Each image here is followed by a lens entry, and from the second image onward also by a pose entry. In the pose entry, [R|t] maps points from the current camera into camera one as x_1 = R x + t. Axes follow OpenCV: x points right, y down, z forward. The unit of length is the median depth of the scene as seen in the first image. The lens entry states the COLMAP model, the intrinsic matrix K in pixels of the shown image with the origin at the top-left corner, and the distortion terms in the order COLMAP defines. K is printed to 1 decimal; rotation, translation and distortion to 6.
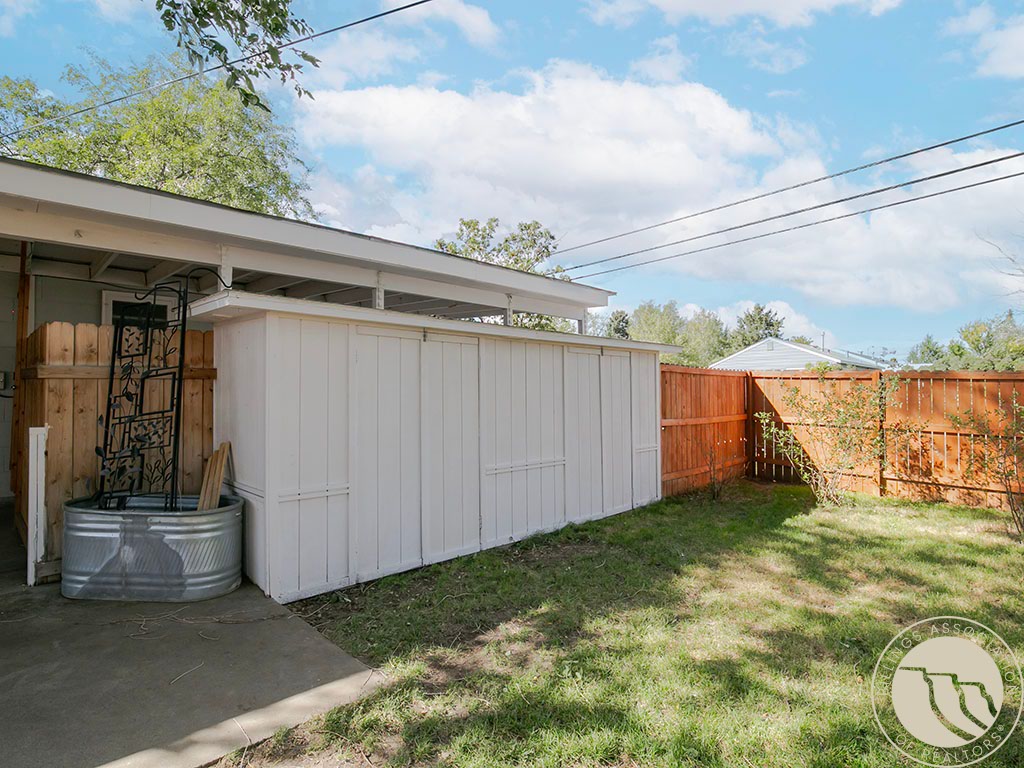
lens RADIAL K [[564.5, 0, 511.4], [0, 564.5, 386.2], [0, 0, 1]] dist [-0.025953, 0.000947]
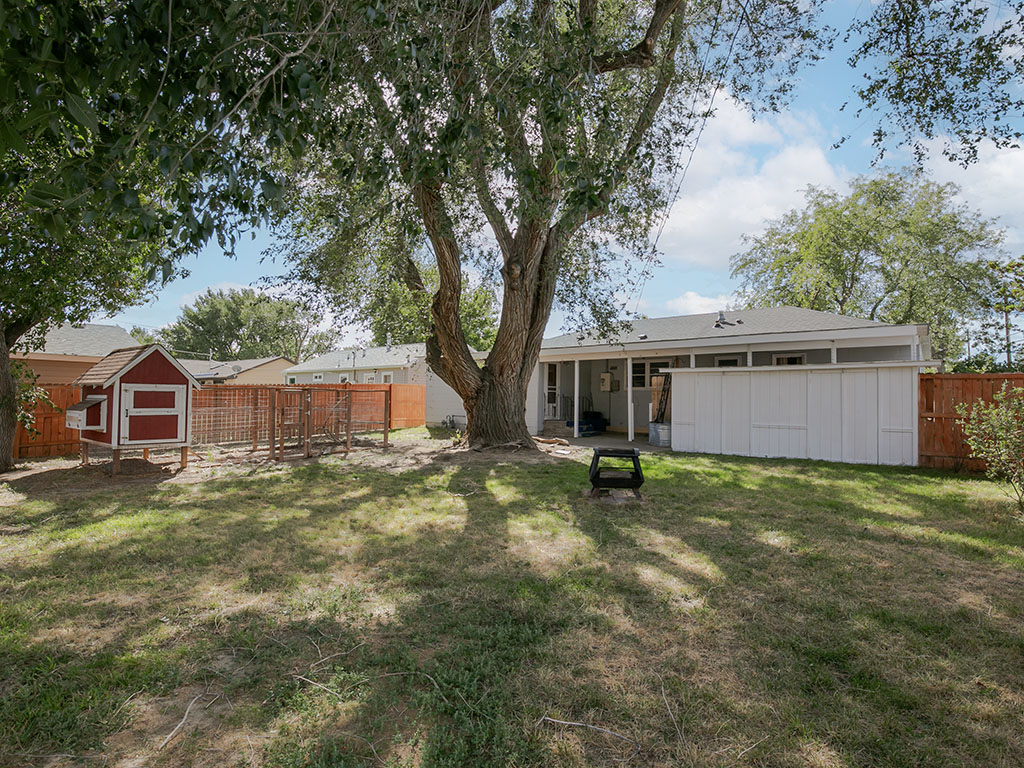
lens RADIAL K [[564.5, 0, 511.4], [0, 564.5, 386.2], [0, 0, 1]] dist [-0.025953, 0.000947]
pose [[0.175673, -0.018901, -0.984267, 2.525058], [0.003106, 0.999821, -0.018645, 0.021439], [0.984444, 0.000218, 0.175700, -0.622503]]
